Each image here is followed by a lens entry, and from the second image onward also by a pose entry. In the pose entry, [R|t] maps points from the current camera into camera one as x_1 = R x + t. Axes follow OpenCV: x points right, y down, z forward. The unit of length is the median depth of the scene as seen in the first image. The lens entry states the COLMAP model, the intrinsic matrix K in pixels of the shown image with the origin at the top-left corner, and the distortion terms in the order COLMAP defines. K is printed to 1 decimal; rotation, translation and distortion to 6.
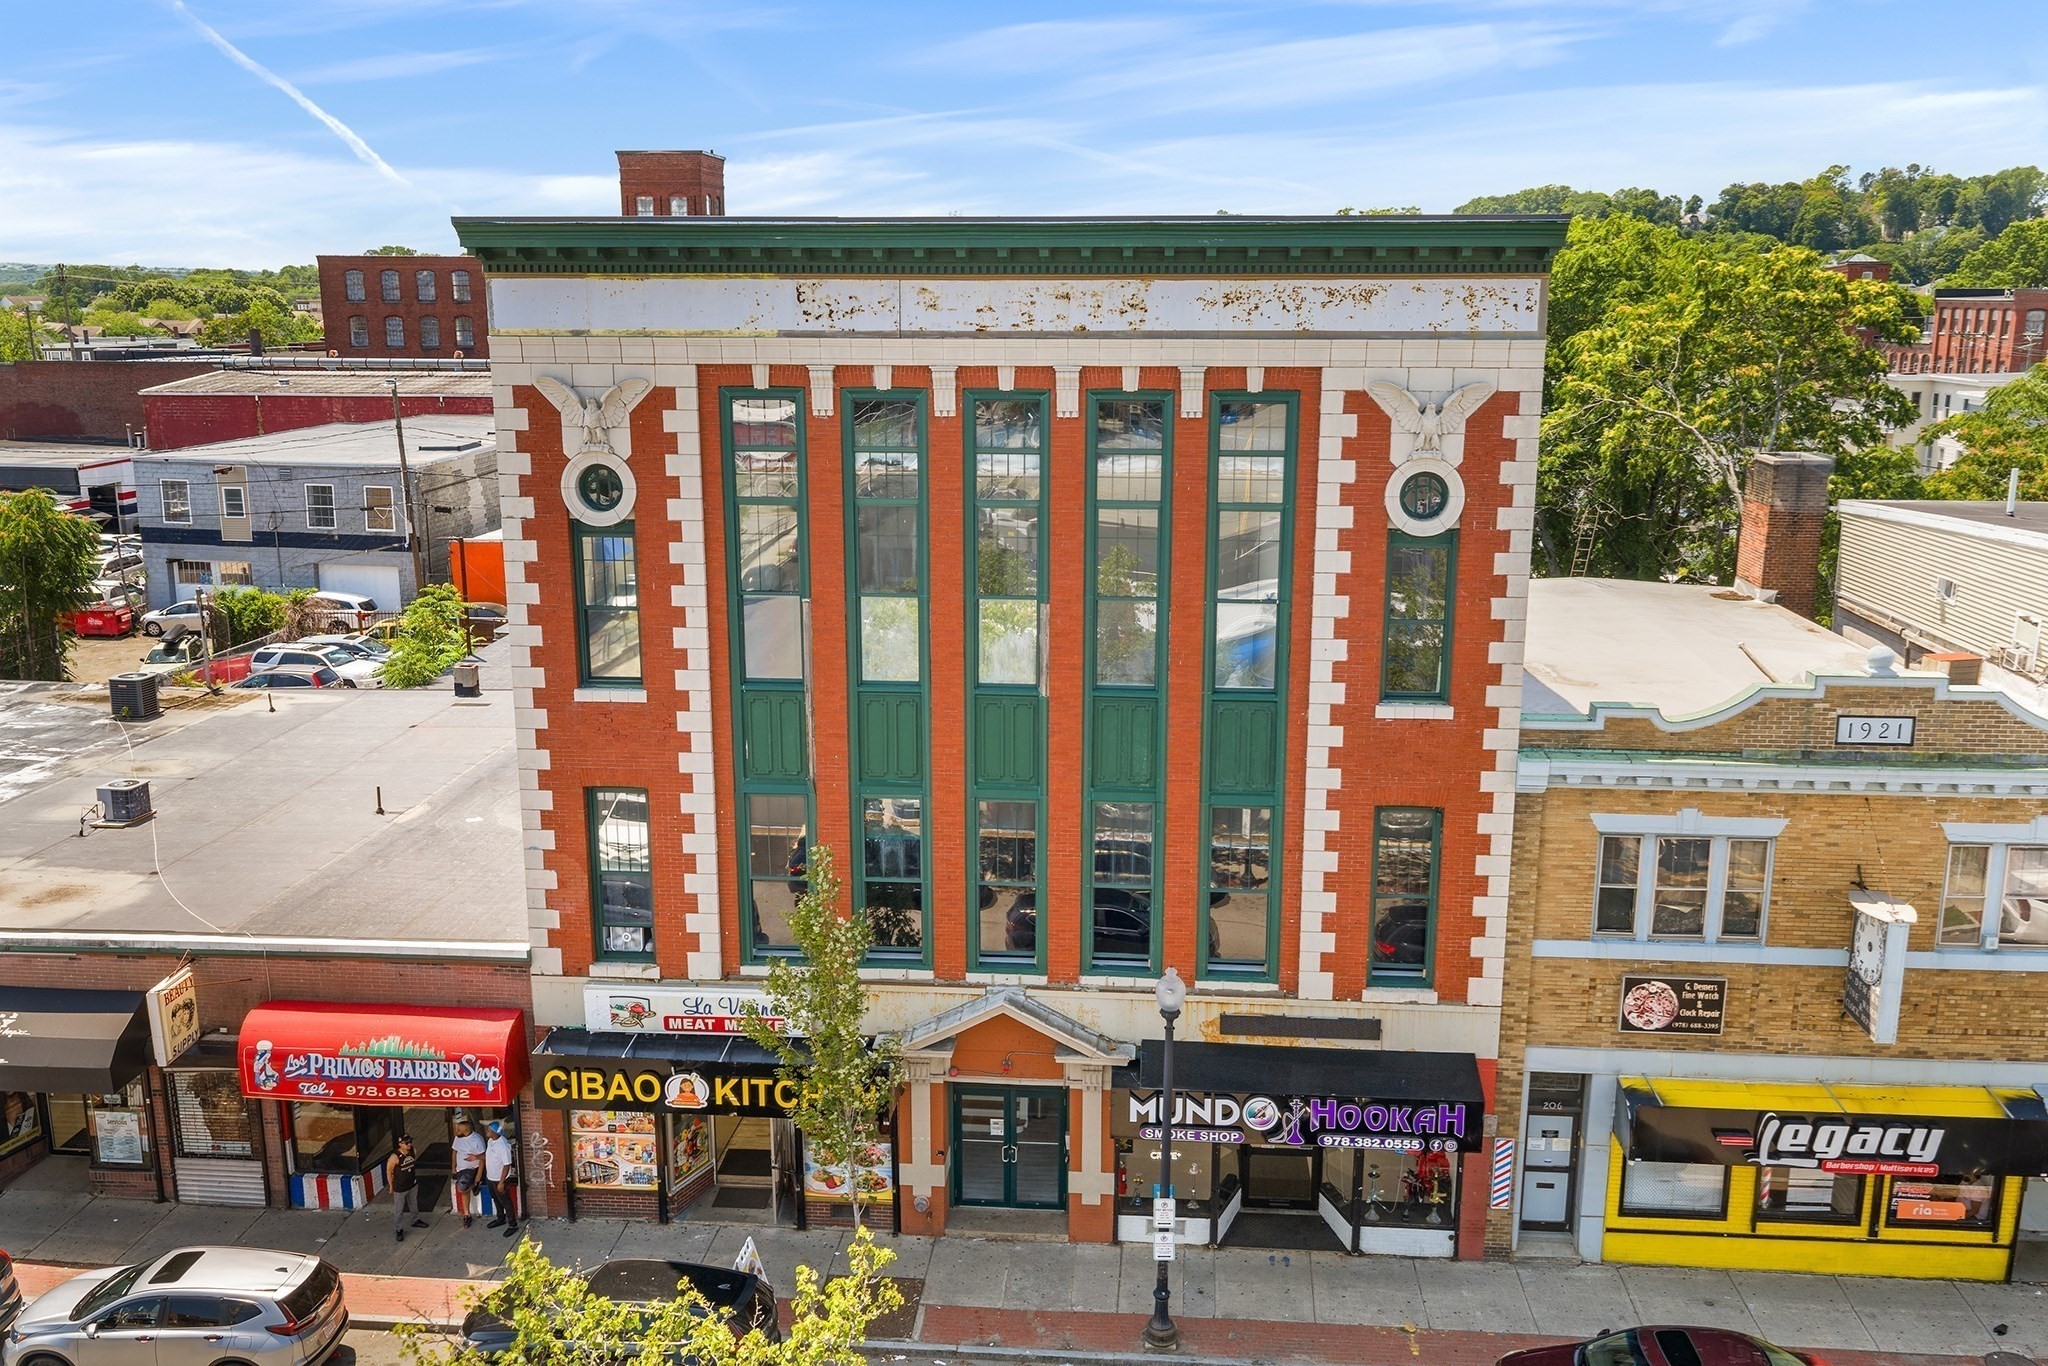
lens RADIAL K [[1735.0, 0, 1030.1], [0, 1735.0, 699.2], [0, 0, 1]] dist [0.009480, -0.017729]
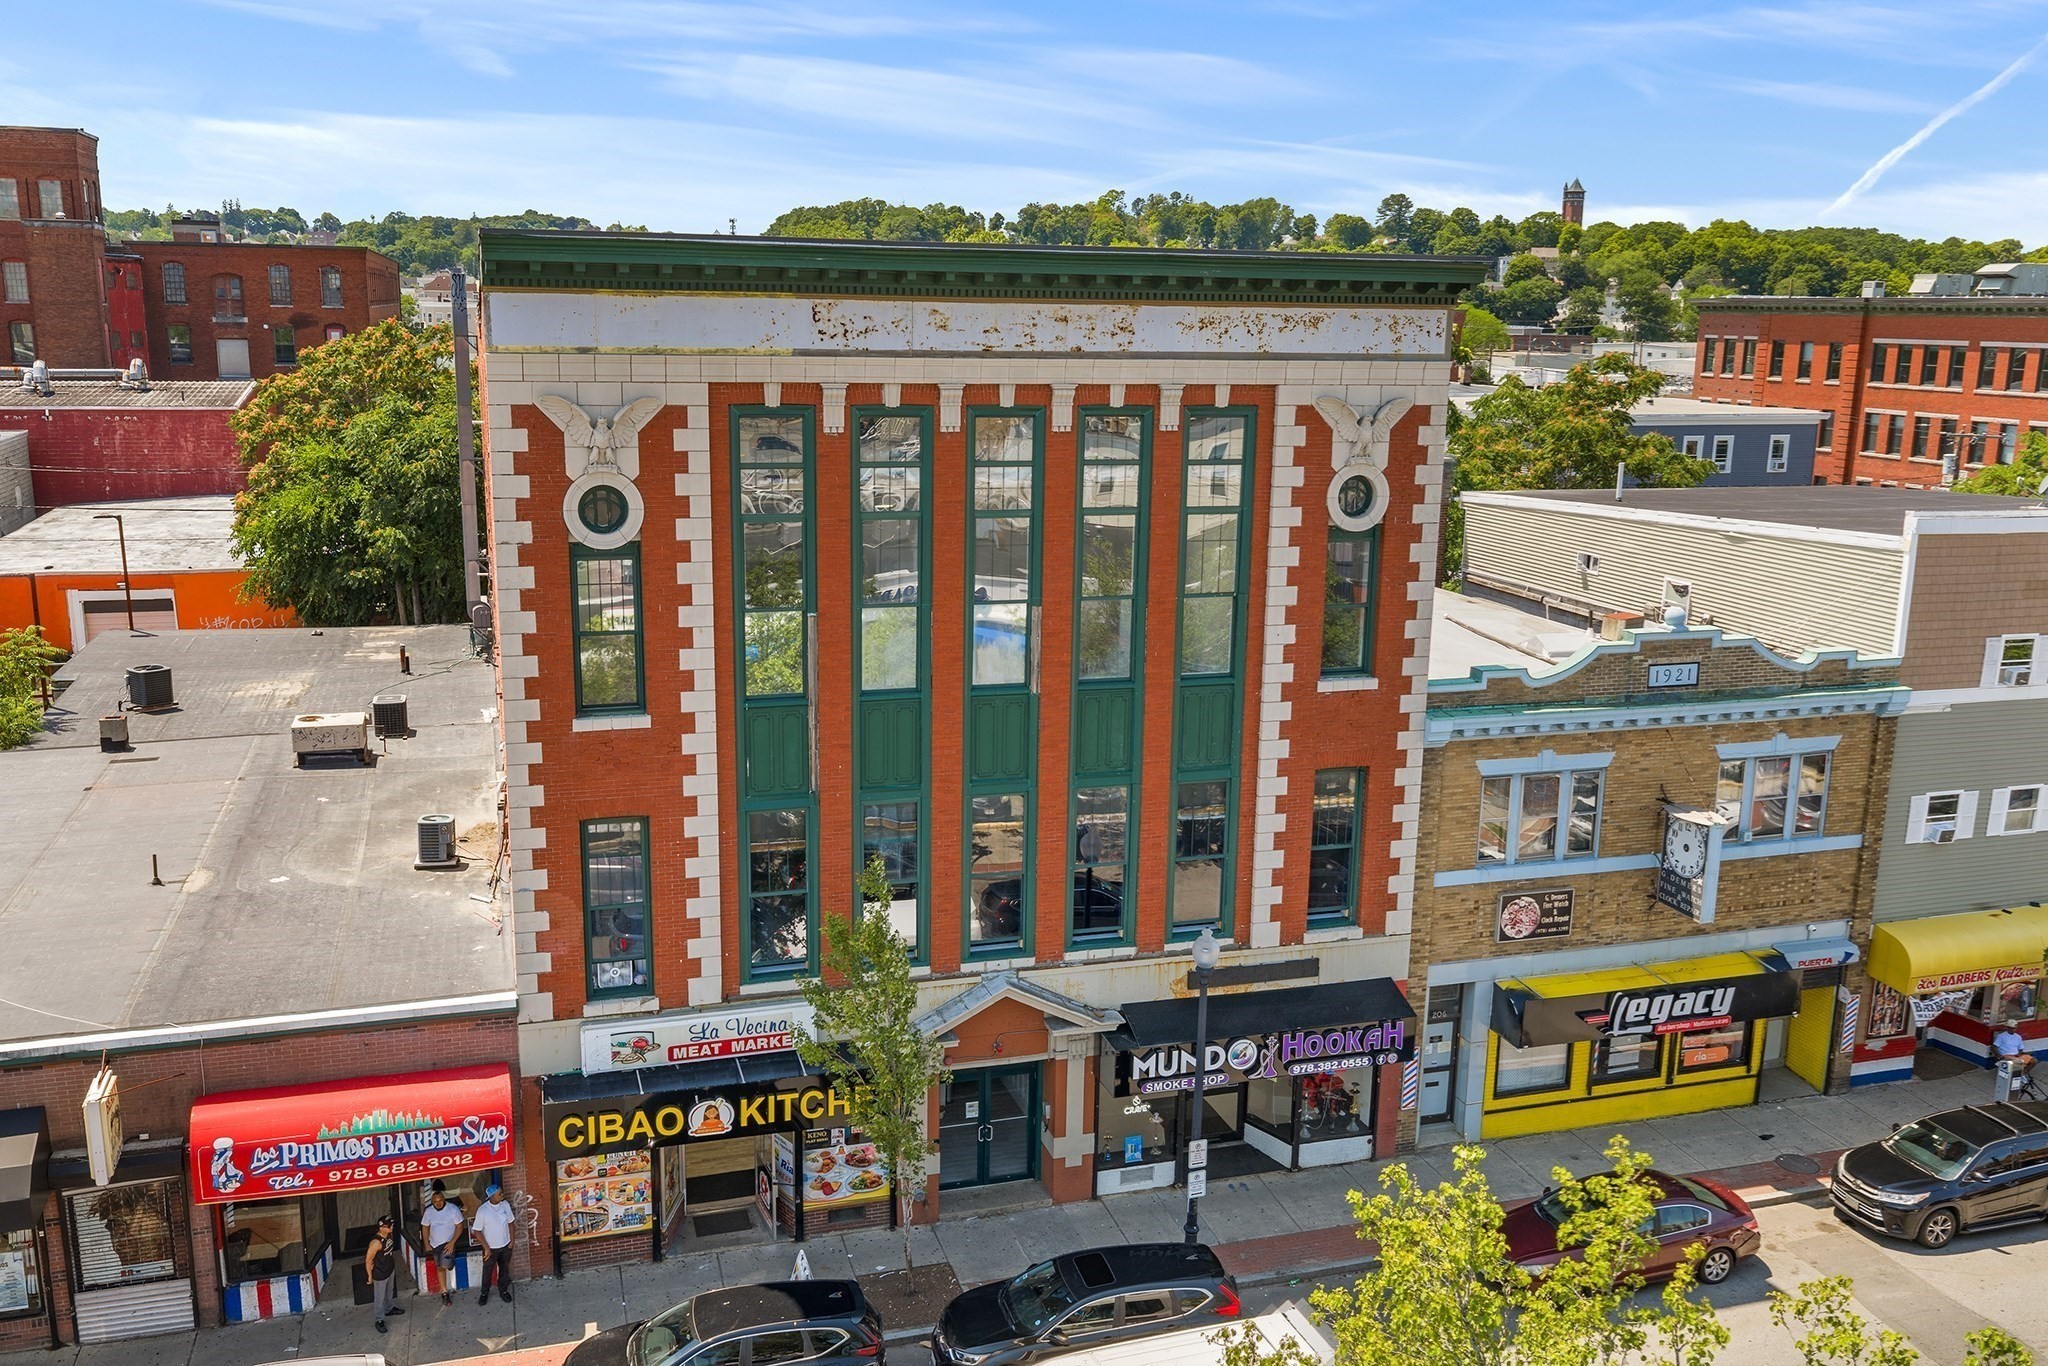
lens RADIAL K [[1735.0, 0, 1030.1], [0, 1735.0, 699.2], [0, 0, 1]] dist [0.009480, -0.017729]
pose [[0.926556, -0.068576, 0.369853, -0.385609], [0.069600, 0.997519, 0.010594, -0.009610], [-0.369662, 0.015926, 0.929030, 0.012445]]
